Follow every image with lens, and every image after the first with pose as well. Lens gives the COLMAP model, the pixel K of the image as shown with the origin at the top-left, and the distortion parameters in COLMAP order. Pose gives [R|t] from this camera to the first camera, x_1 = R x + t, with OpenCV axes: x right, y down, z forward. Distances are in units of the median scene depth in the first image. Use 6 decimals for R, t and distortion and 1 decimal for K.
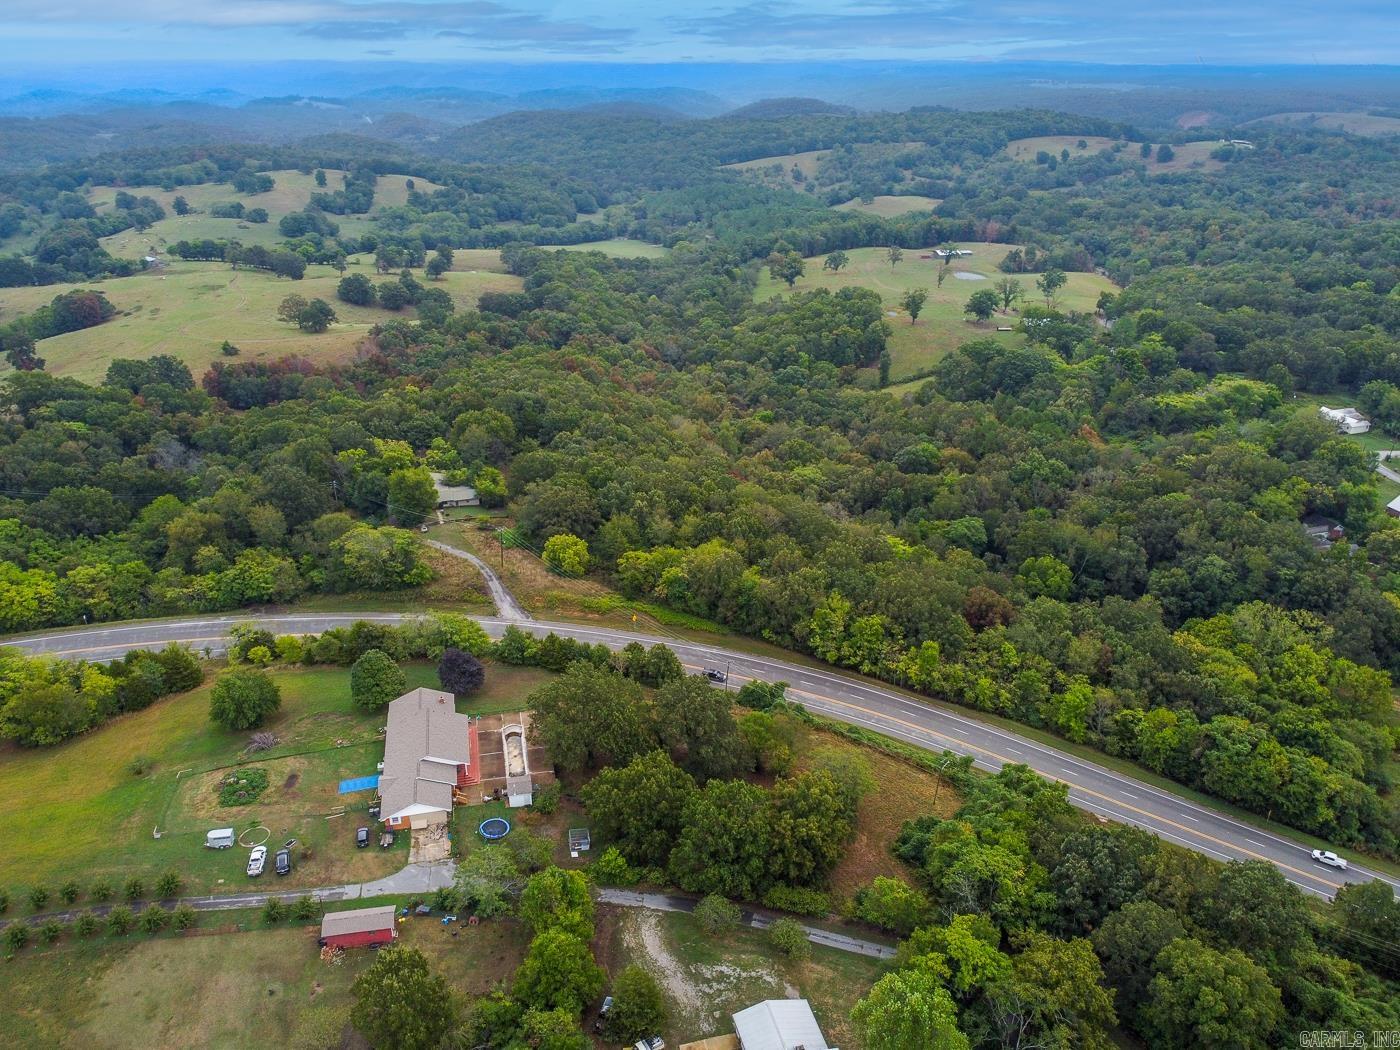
lens RADIAL K [[1038.6, 0, 694.4], [0, 1038.6, 524.3], [0, 0, 1]] dist [0.007166, -0.006109]
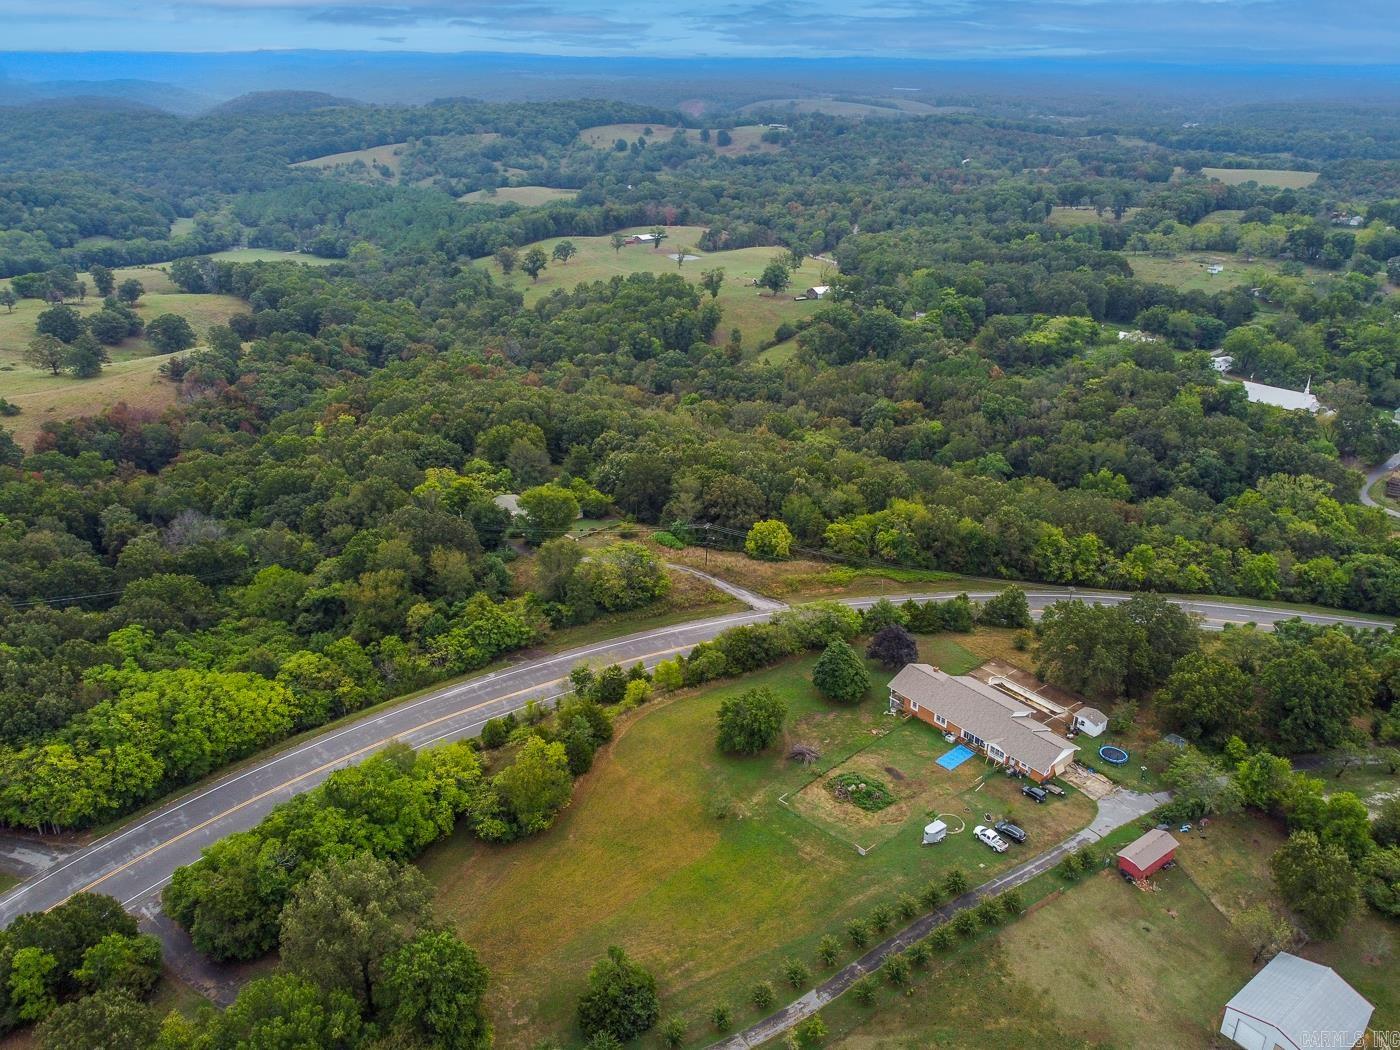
lens RADIAL K [[1059.9, 0, 693.2], [0, 1059.9, 503.8], [0, 0, 1]] dist [0.012317, -0.013103]
pose [[0.898488, -0.168118, 0.405531, -0.580124], [0.175038, 0.984353, 0.020264, -0.037775], [-0.402592, 0.052777, 0.913857, 0.087116]]
